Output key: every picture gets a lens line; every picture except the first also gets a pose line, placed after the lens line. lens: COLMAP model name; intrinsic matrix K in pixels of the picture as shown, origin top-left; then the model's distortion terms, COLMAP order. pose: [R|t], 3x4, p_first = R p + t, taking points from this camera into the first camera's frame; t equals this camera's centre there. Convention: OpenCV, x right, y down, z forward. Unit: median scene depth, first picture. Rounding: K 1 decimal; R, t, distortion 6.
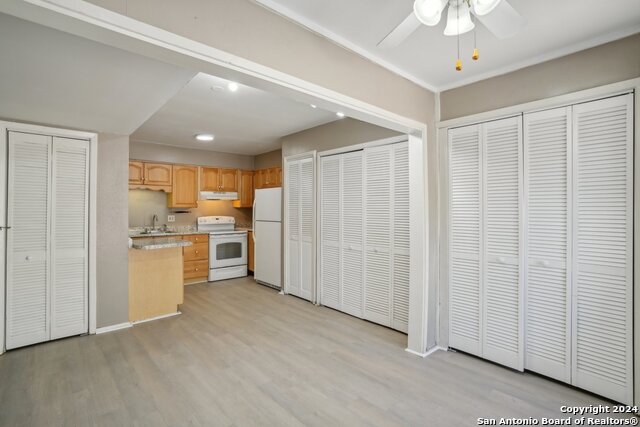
lens RADIAL K [[302.9, 0, 317.2], [0, 302.9, 206.1], [0, 0, 1]] dist [-0.047087, 0.022853]
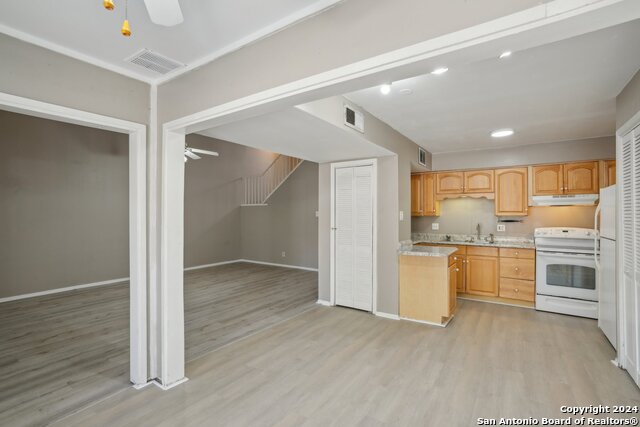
lens RADIAL K [[302.9, 0, 320.0], [0, 302.9, 209.7], [0, 0, 1]] dist [-0.047087, 0.022853]
pose [[0.237968, -0.014892, -0.971159, 0.286212], [0.003626, 0.999889, -0.014444, -0.003208], [0.971266, -0.000084, 0.237995, 0.283138]]
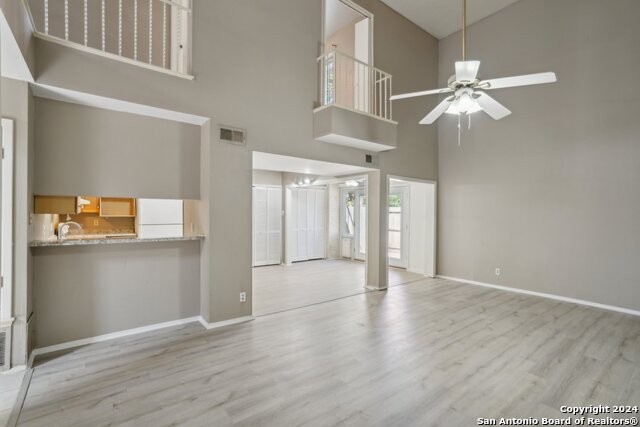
lens RADIAL K [[302.9, 0, 319.0], [0, 302.9, 212.9], [0, 0, 1]] dist [-0.047087, 0.022853]
pose [[0.069767, 0.004509, 0.997553, -1.358866], [-0.012843, 0.999911, -0.003622, -0.001279], [-0.997481, -0.012559, 0.069819, 0.275803]]
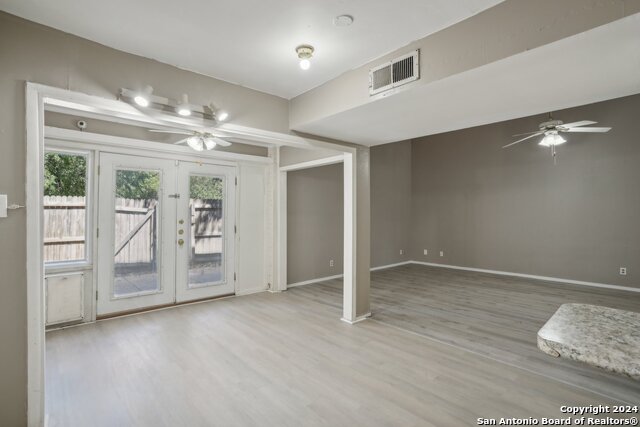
lens RADIAL K [[302.9, 0, 320.5], [0, 302.9, 208.1], [0, 0, 1]] dist [-0.047087, 0.022853]
pose [[-0.999979, 0.002167, -0.006050, -0.159551], [0.002271, 0.999850, -0.017178, 0.006182], [0.006012, -0.017192, -0.999834, 0.897823]]
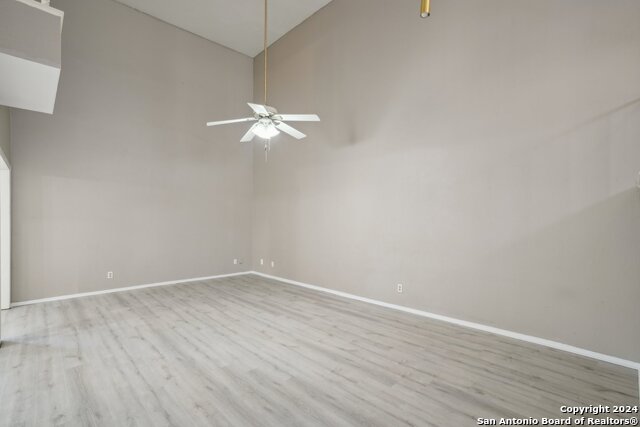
lens RADIAL K [[302.9, 0, 321.5], [0, 302.9, 214.2], [0, 0, 1]] dist [-0.047087, 0.022853]
pose [[-0.999223, -0.004454, -0.039149, -0.913809], [-0.004064, 0.999941, -0.010039, -0.001126], [0.039192, -0.009872, -0.999183, 0.763704]]
